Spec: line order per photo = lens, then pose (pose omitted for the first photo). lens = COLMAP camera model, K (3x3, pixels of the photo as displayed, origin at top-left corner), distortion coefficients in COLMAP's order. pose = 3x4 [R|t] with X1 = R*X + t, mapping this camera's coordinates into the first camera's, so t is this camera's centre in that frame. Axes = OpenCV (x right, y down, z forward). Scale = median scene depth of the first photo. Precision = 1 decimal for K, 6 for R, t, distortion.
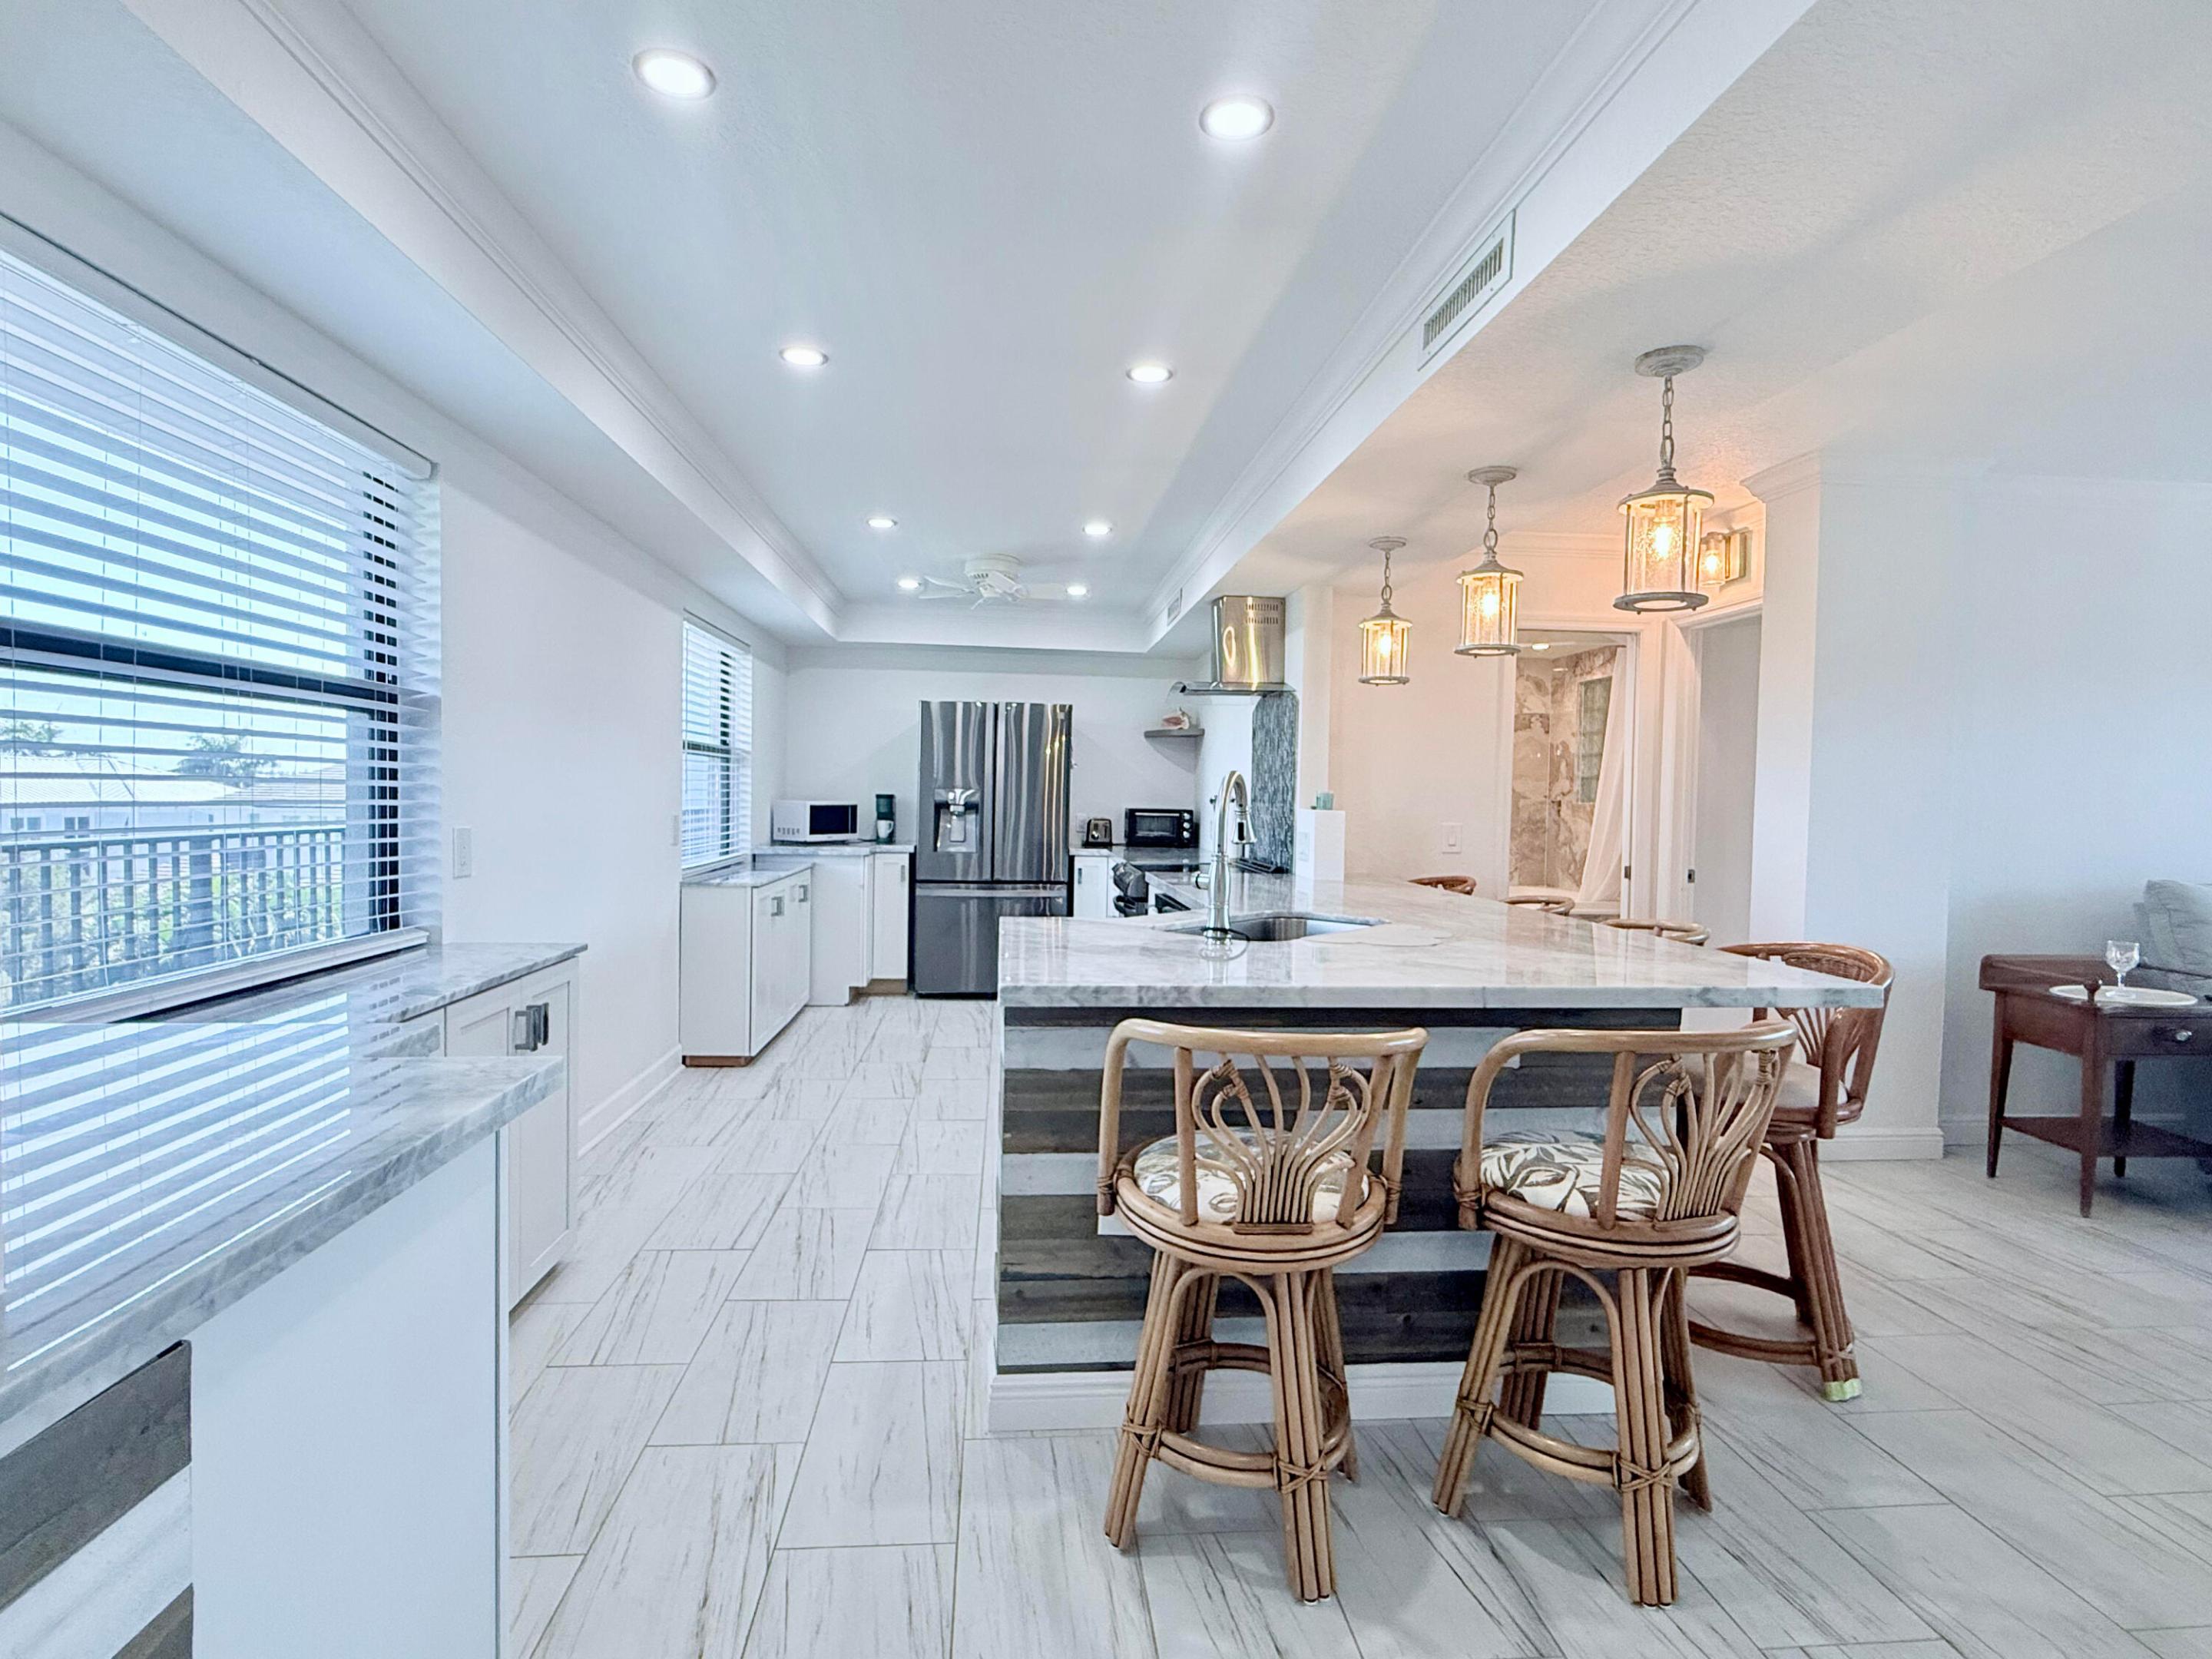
lens RADIAL K [[1102.3, 0, 1106.0], [0, 1102.3, 829.5], [0, 0, 1]] dist [-0.000799, 0.000641]
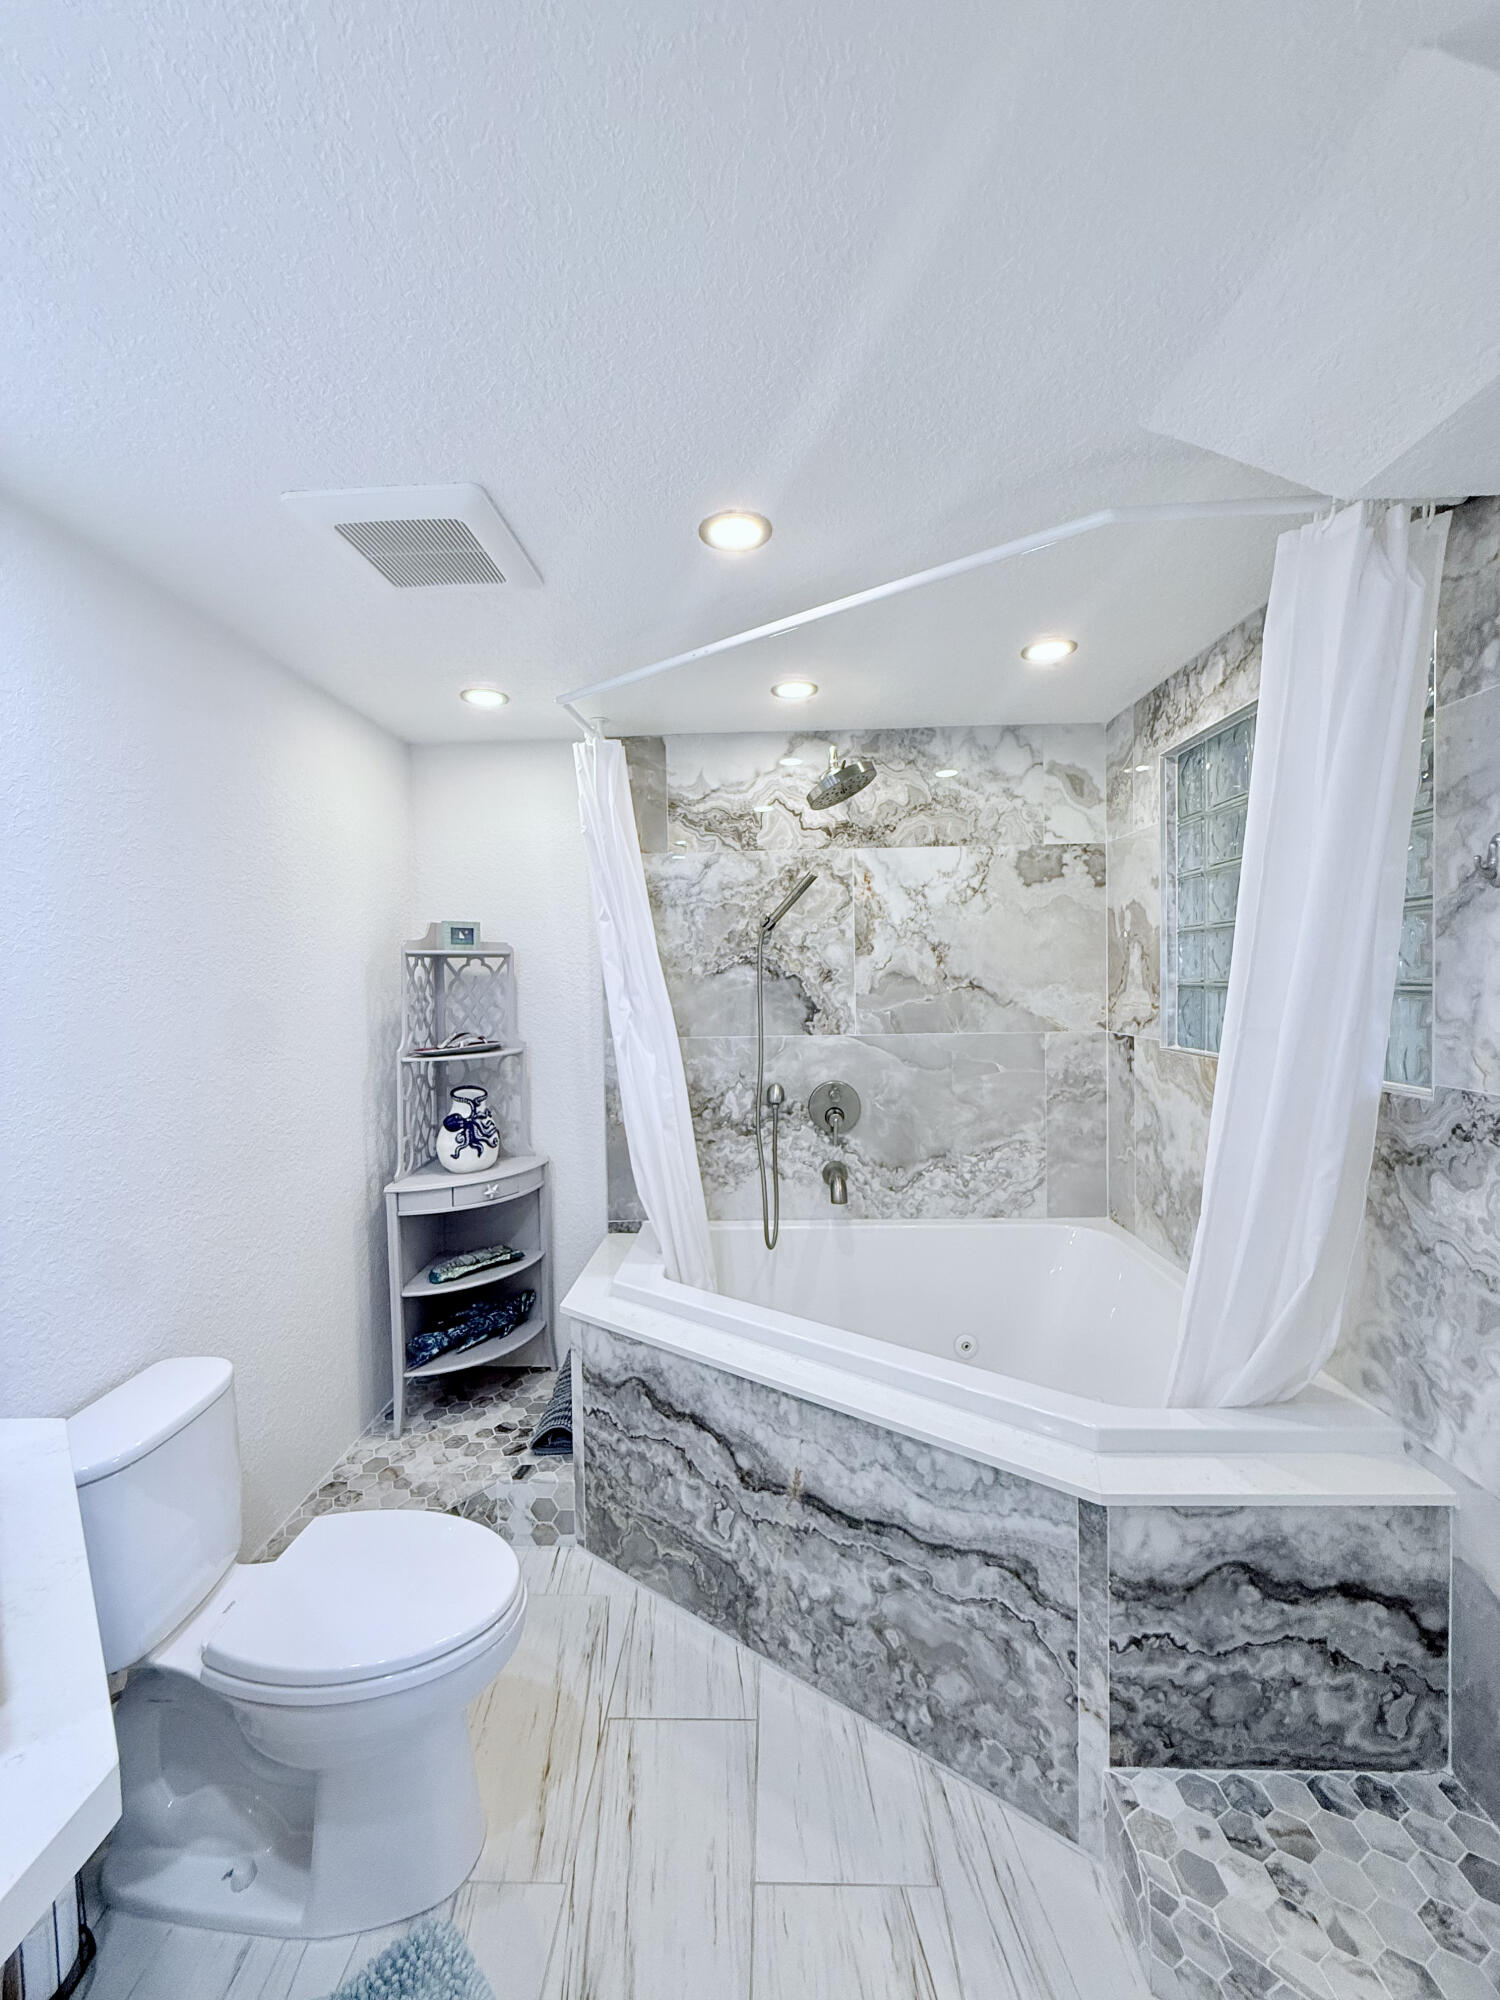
lens RADIAL K [[801.1, 0, 738.8], [0, 801.1, 994.6], [0, 0, 1]] dist [-0.000976, 0.000069]
pose [[0.991446, -0.029816, -0.127067, 0.995057], [0.028607, 0.999527, -0.011330, -0.145850], [0.127344, 0.007598, 0.991829, 2.215910]]
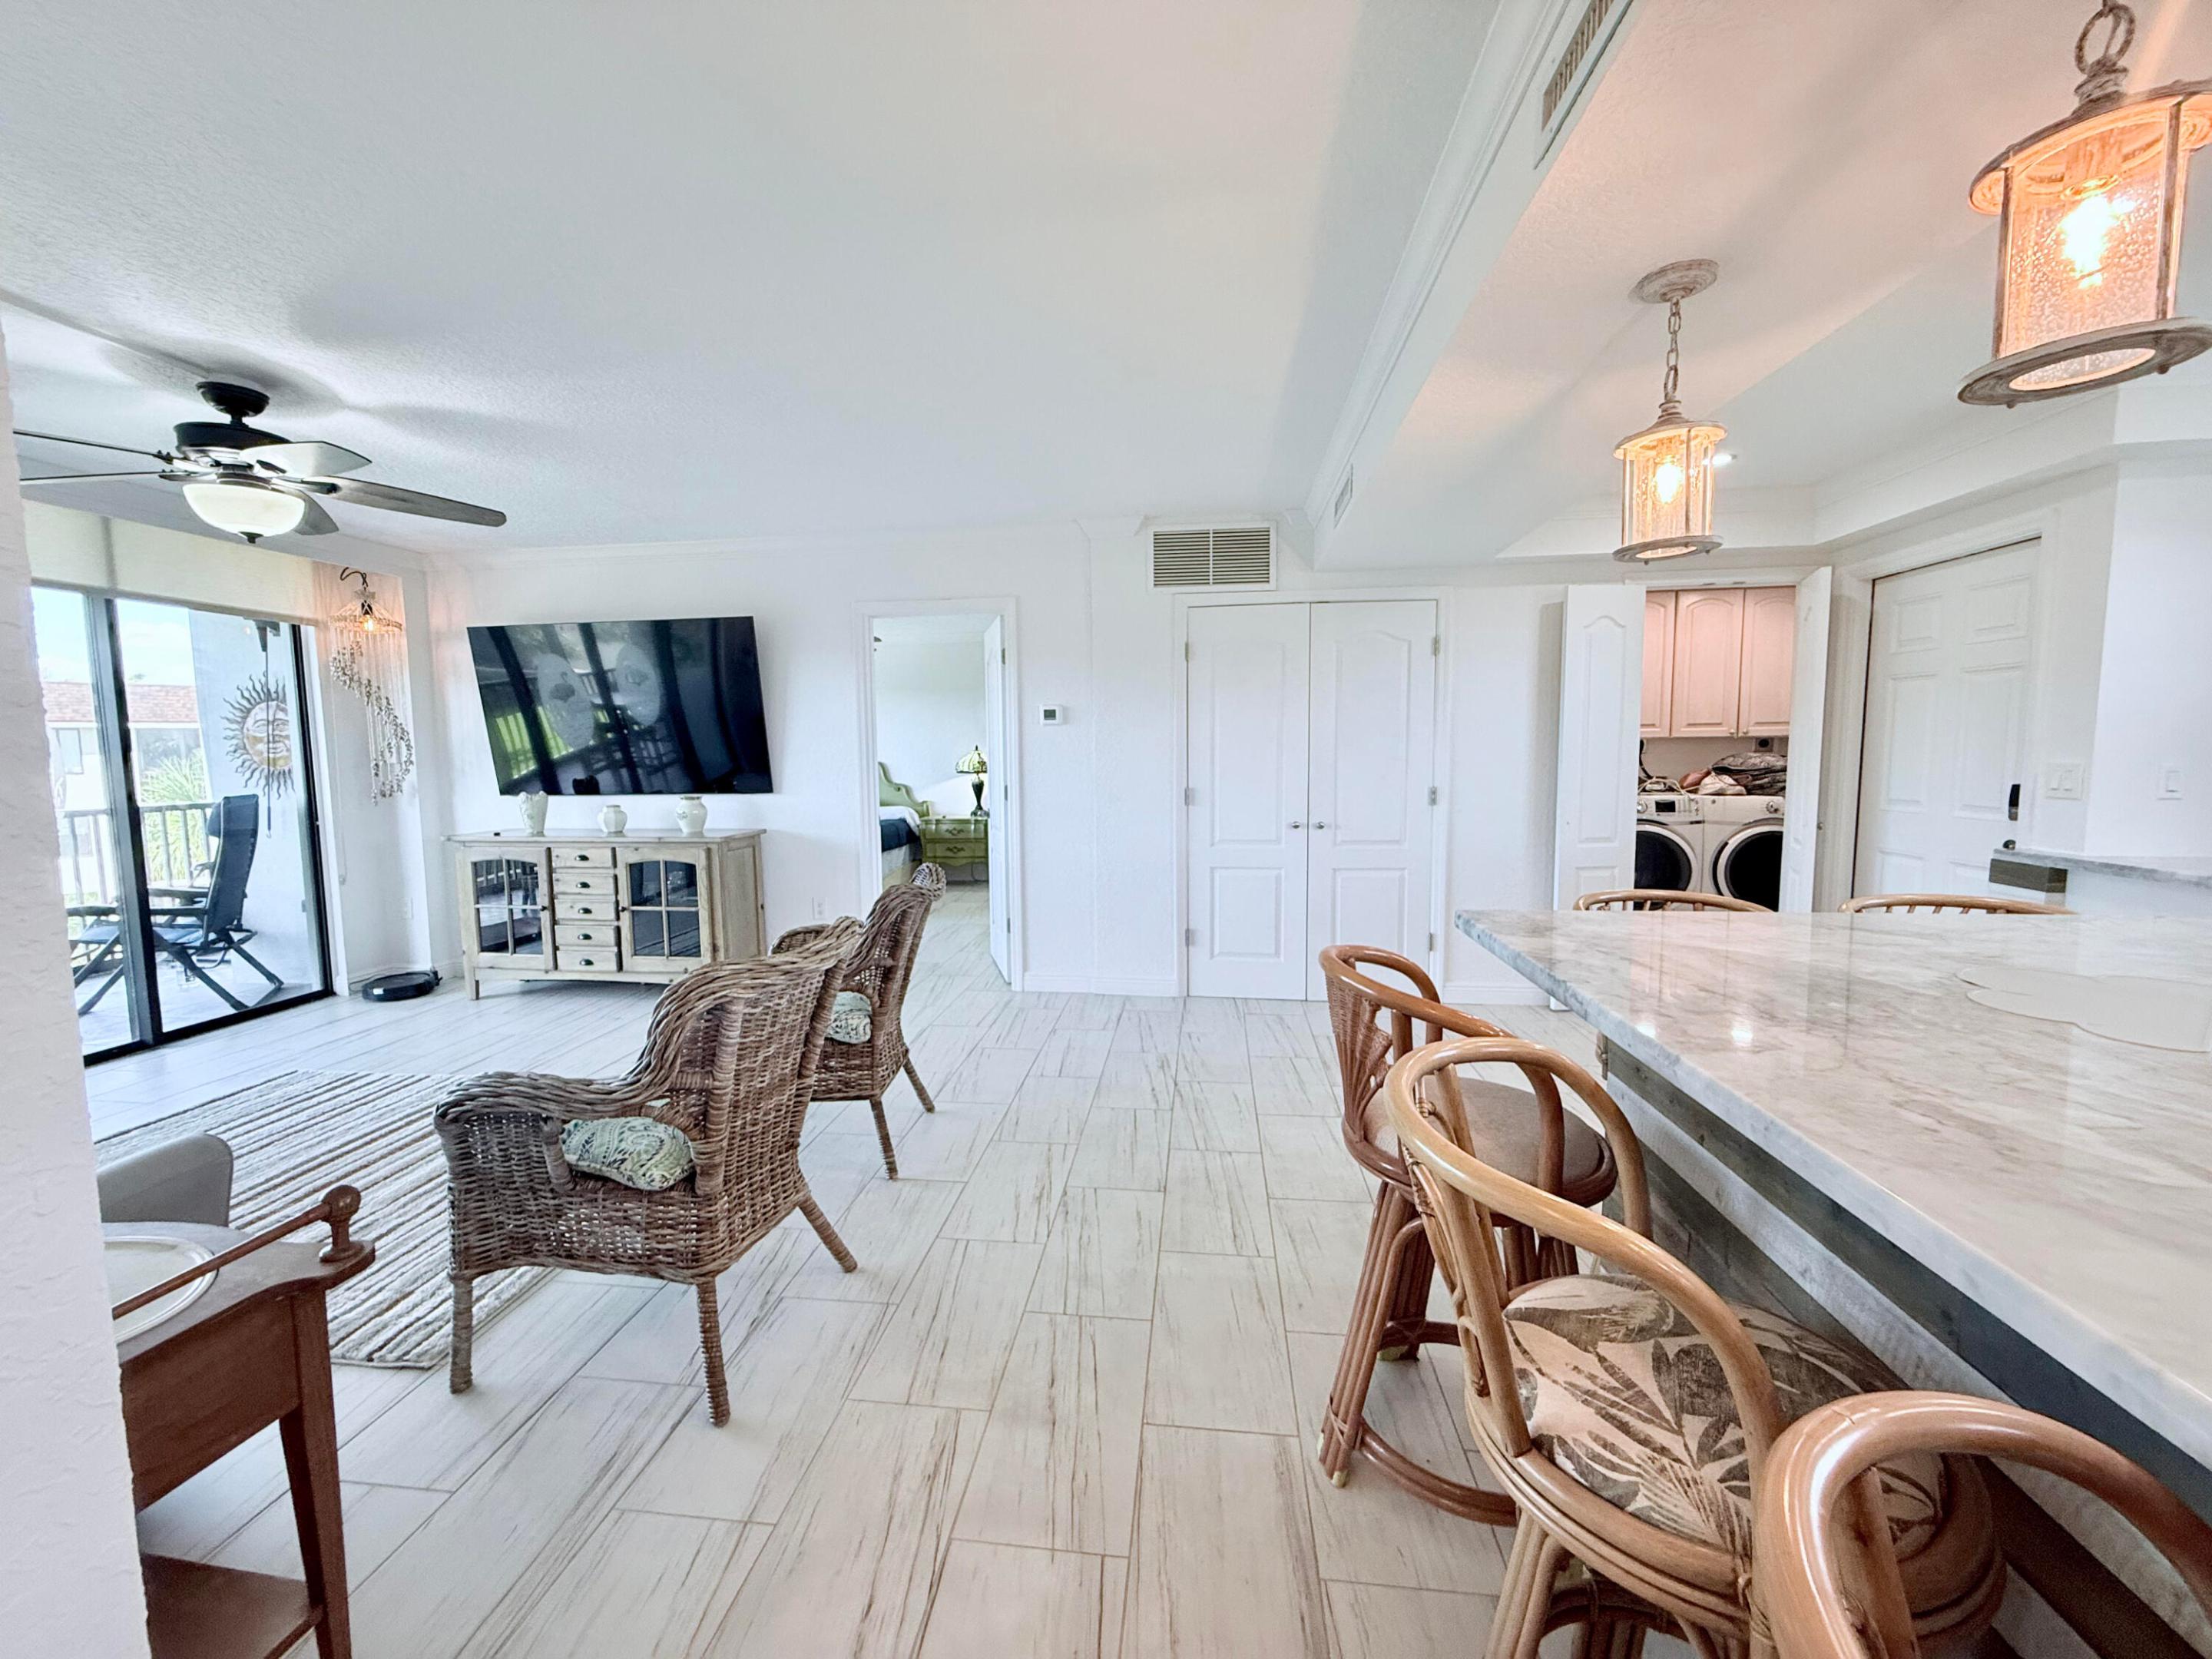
lens RADIAL K [[886.0, 0, 1092.3], [0, 886.0, 829.2], [0, 0, 1]] dist [-0.000976, 0.000069]
pose [[-0.976121, -0.025308, 0.215750, 0.814721], [0.001600, 0.992325, 0.123644, -0.066369], [-0.217224, 0.121037, -0.968589, 1.868032]]
